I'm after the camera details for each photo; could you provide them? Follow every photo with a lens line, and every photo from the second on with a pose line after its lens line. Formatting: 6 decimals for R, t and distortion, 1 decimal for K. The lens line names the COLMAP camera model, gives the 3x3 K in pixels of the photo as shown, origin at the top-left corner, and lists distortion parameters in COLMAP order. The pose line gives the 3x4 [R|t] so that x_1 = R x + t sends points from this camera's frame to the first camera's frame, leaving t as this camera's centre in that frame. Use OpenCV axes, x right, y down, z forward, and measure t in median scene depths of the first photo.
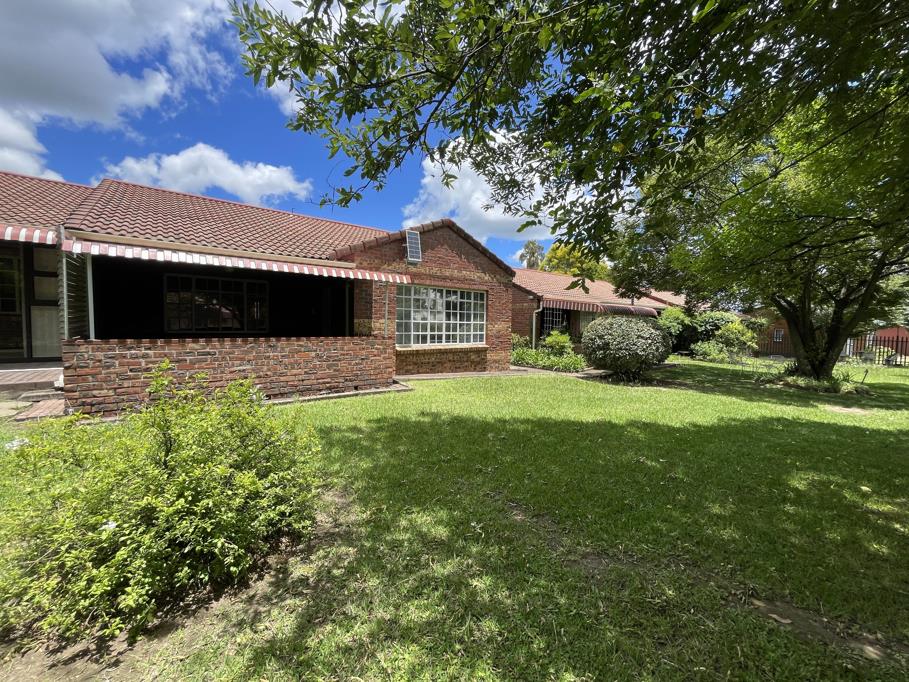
lens RADIAL K [[368.6, 0, 455.8], [0, 368.6, 342.1], [0, 0, 1]] dist [0.000461, -0.000714]
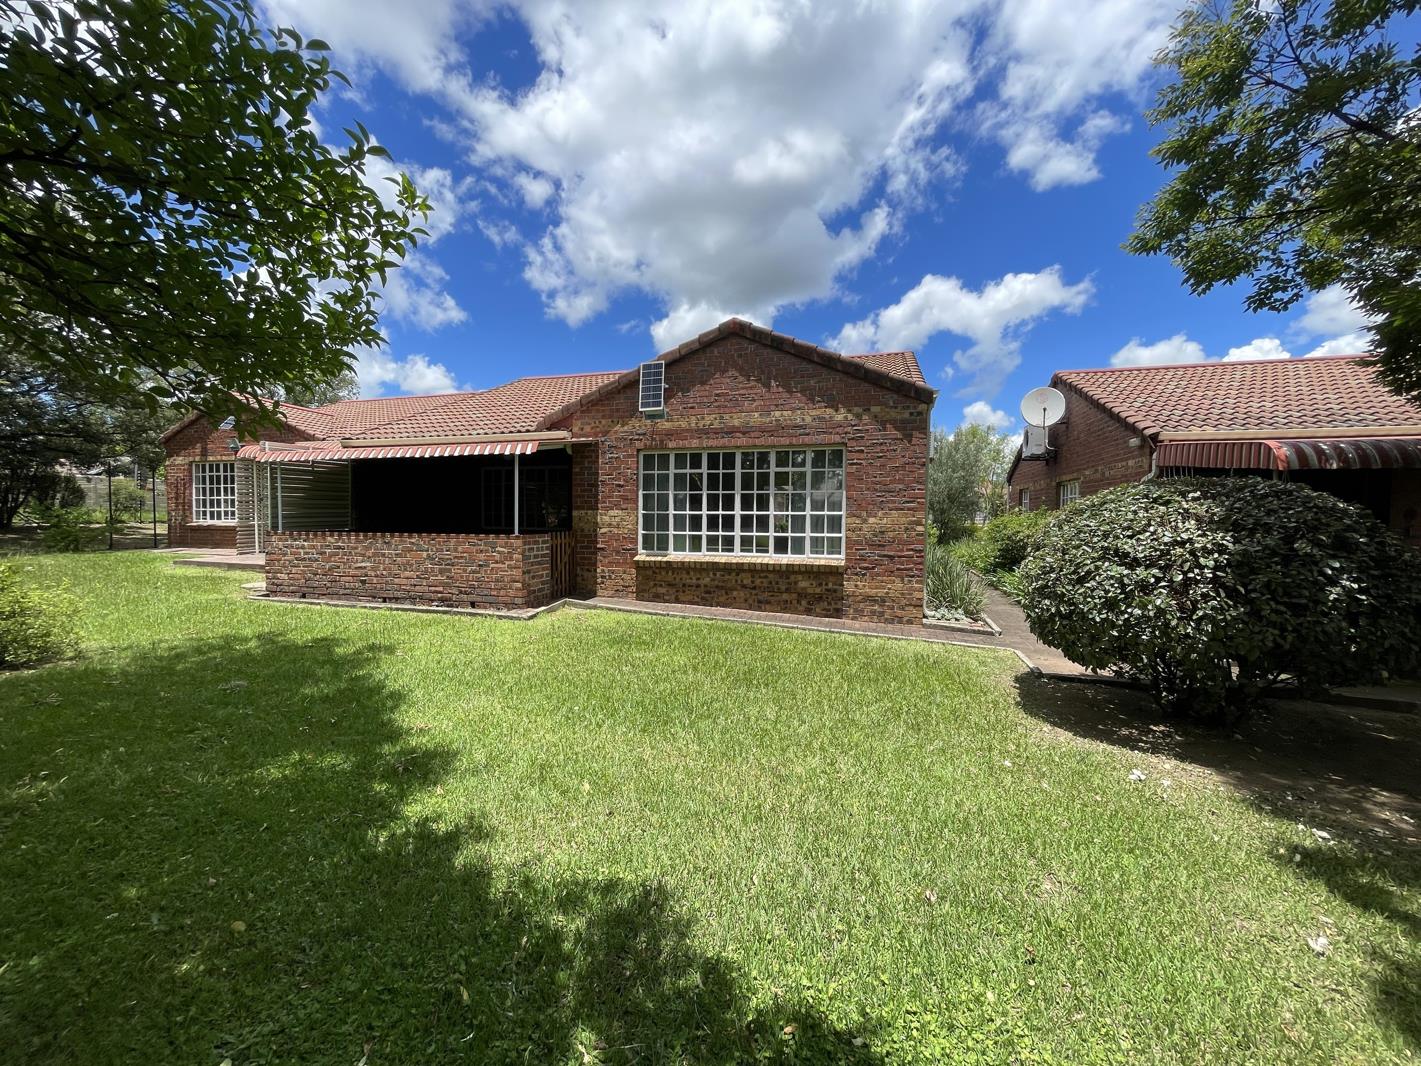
lens RADIAL K [[576.3, 0, 711.9], [0, 576.3, 527.3], [0, 0, 1]] dist [0.000461, -0.000714]
pose [[0.574101, 0.003259, -0.818778, 0.648119], [-0.036490, 0.999100, -0.021609, -0.014438], [0.817971, 0.042283, 0.573703, 0.506319]]
